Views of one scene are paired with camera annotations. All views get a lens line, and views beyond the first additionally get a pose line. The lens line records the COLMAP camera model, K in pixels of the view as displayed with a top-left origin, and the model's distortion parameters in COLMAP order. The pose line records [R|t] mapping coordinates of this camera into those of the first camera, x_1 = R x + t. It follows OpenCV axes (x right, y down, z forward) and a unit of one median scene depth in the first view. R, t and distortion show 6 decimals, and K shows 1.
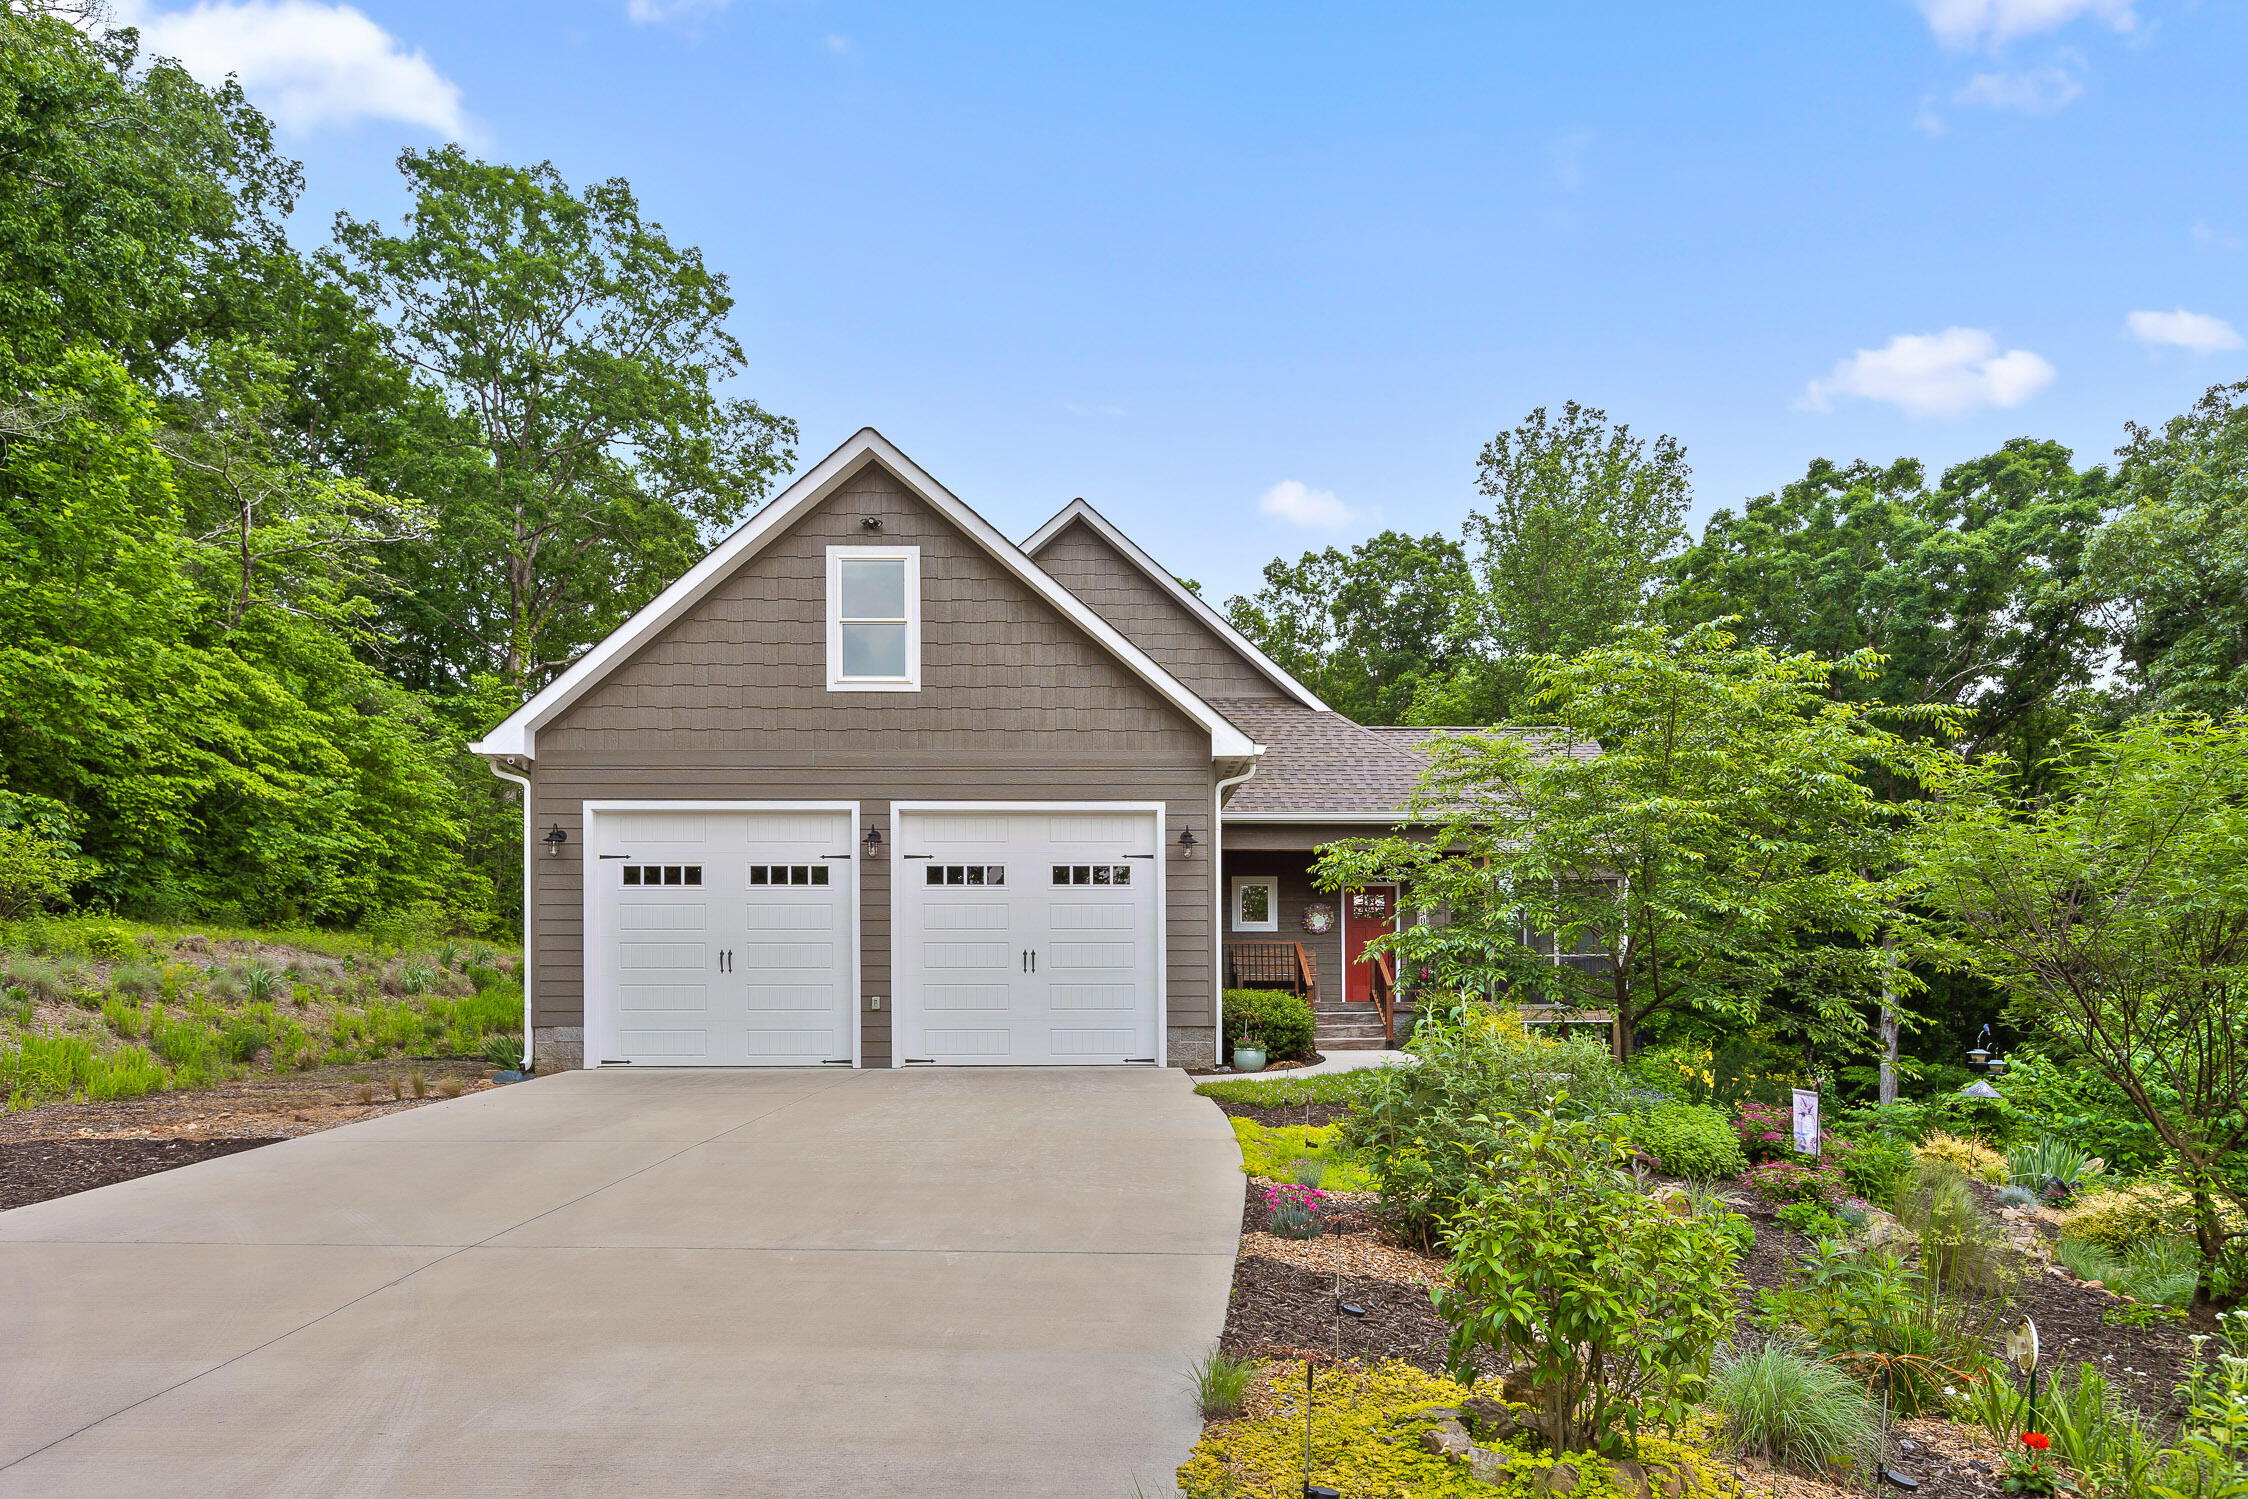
lens RADIAL K [[1408.1, 0, 1123.5], [0, 1408.1, 1001.0], [0, 0, 1]] dist [-0.005046, -0.001139]
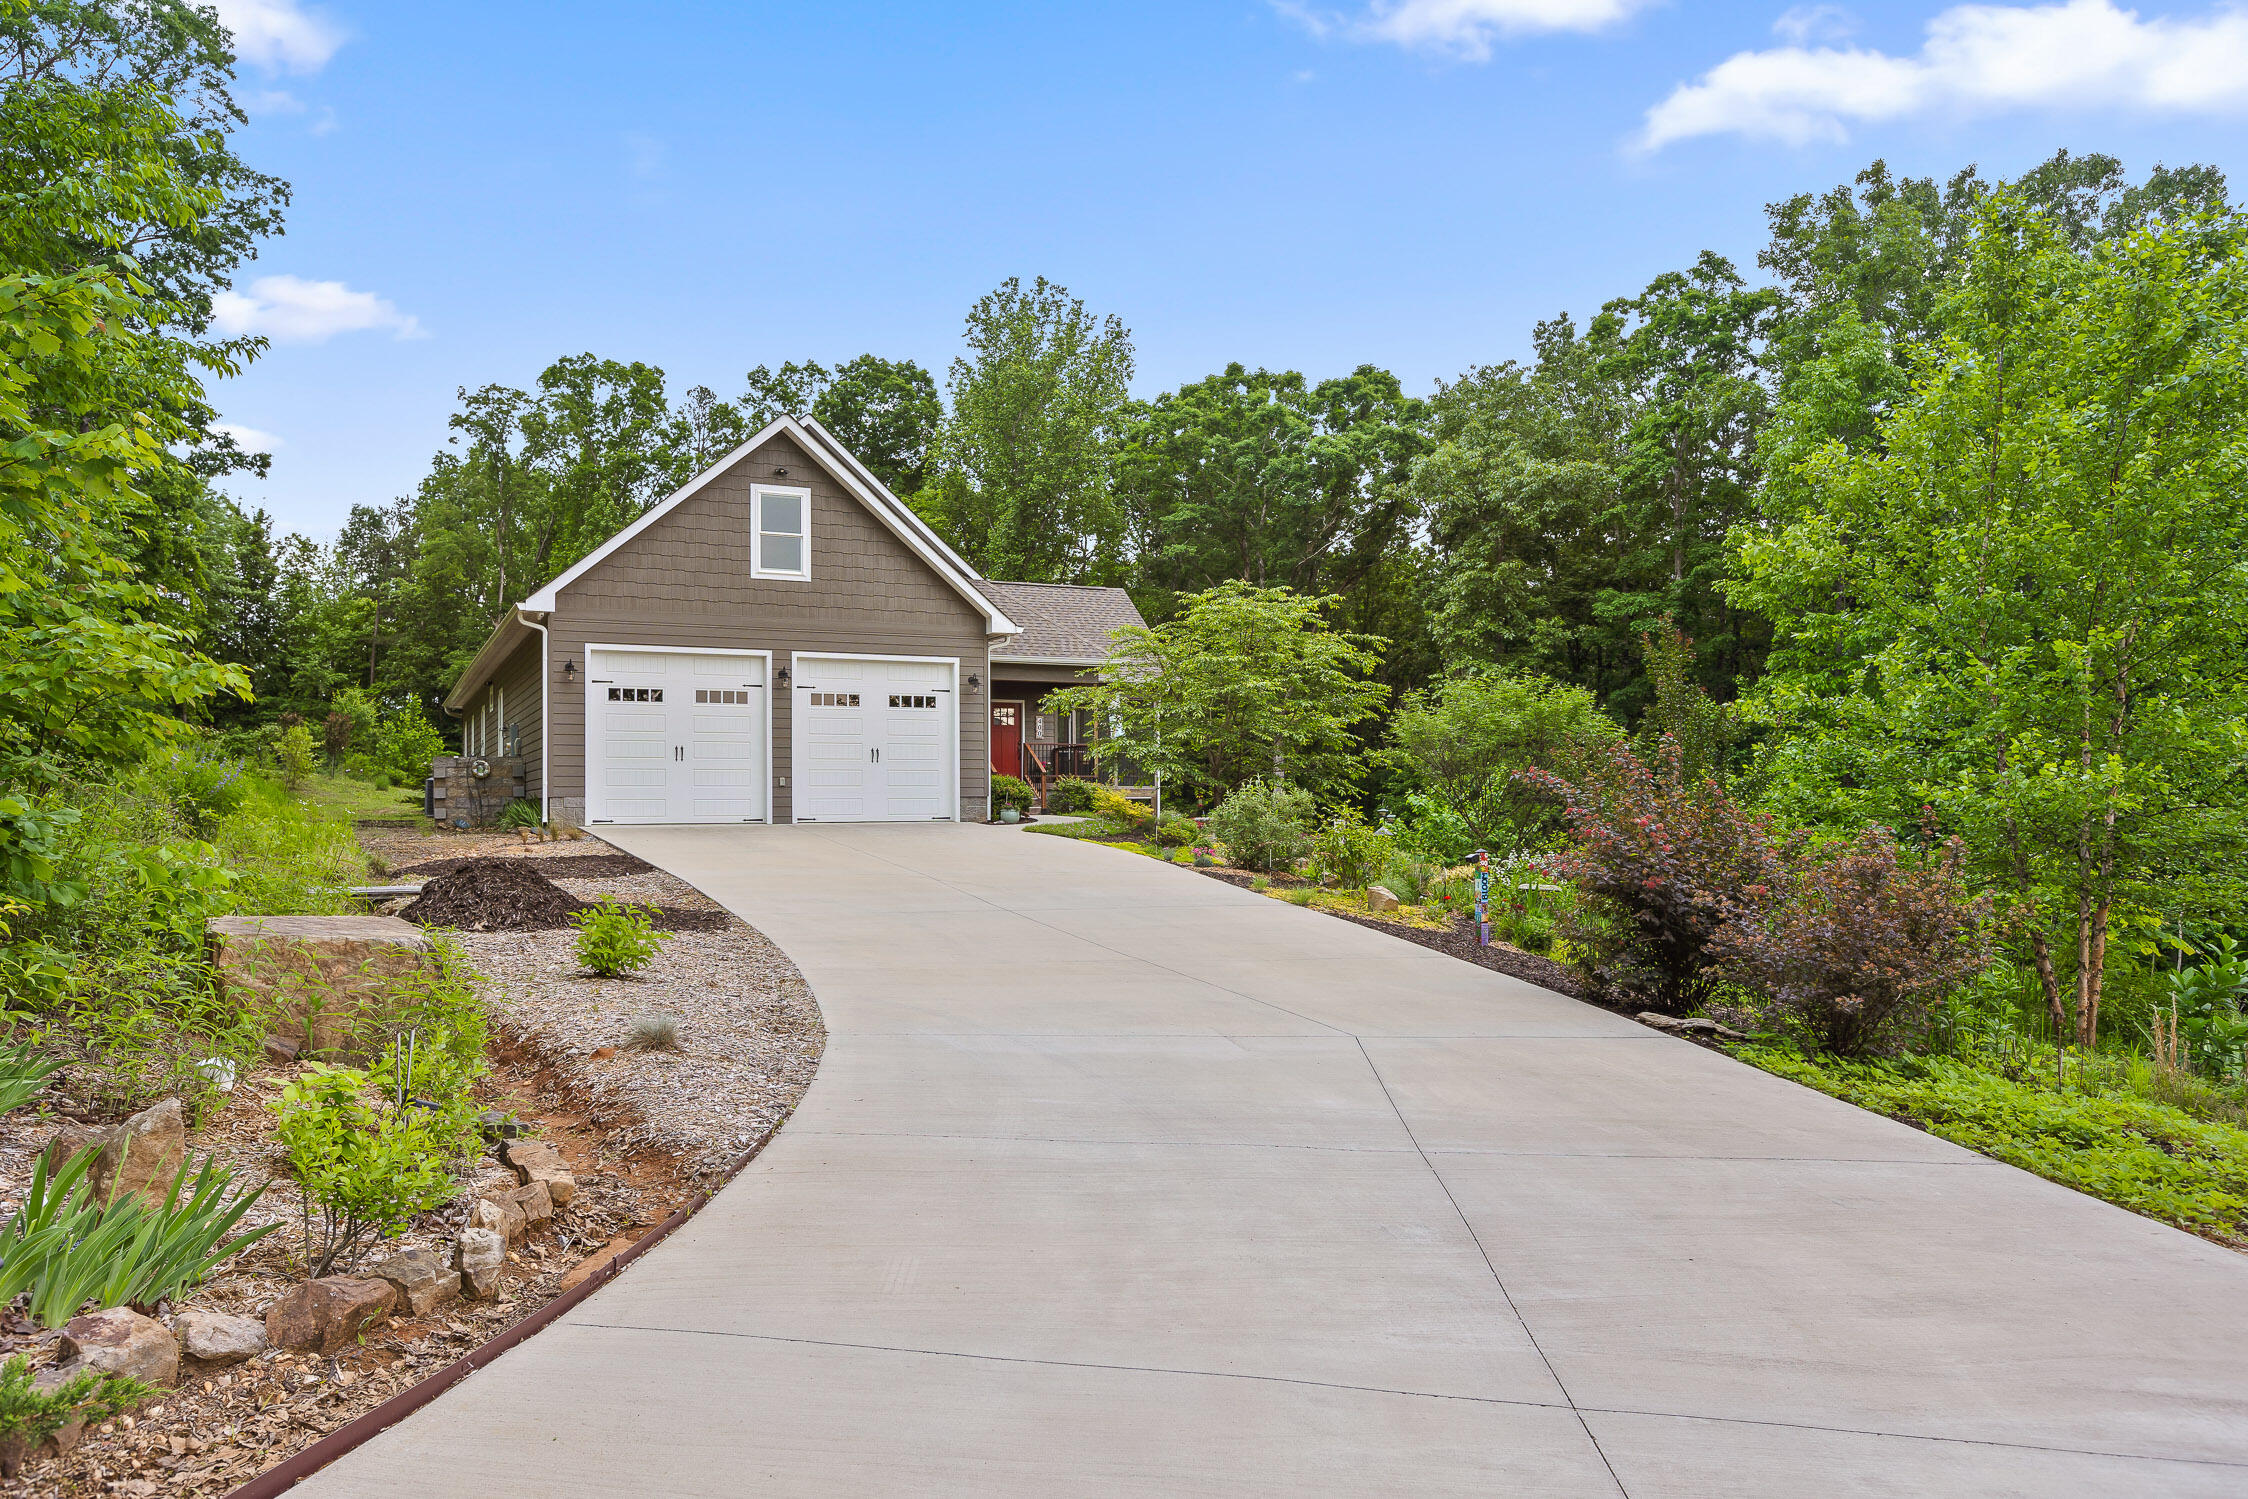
lens RADIAL K [[1626.5, 0, 1124.0], [0, 1626.5, 749.5], [0, 0, 1]] dist [0.000732, -0.000867]
pose [[0.904719, 0.011362, 0.425857, -0.591048], [-0.000364, 0.999665, -0.025897, 0.012205], [-0.426008, 0.023274, 0.904420, -0.766349]]
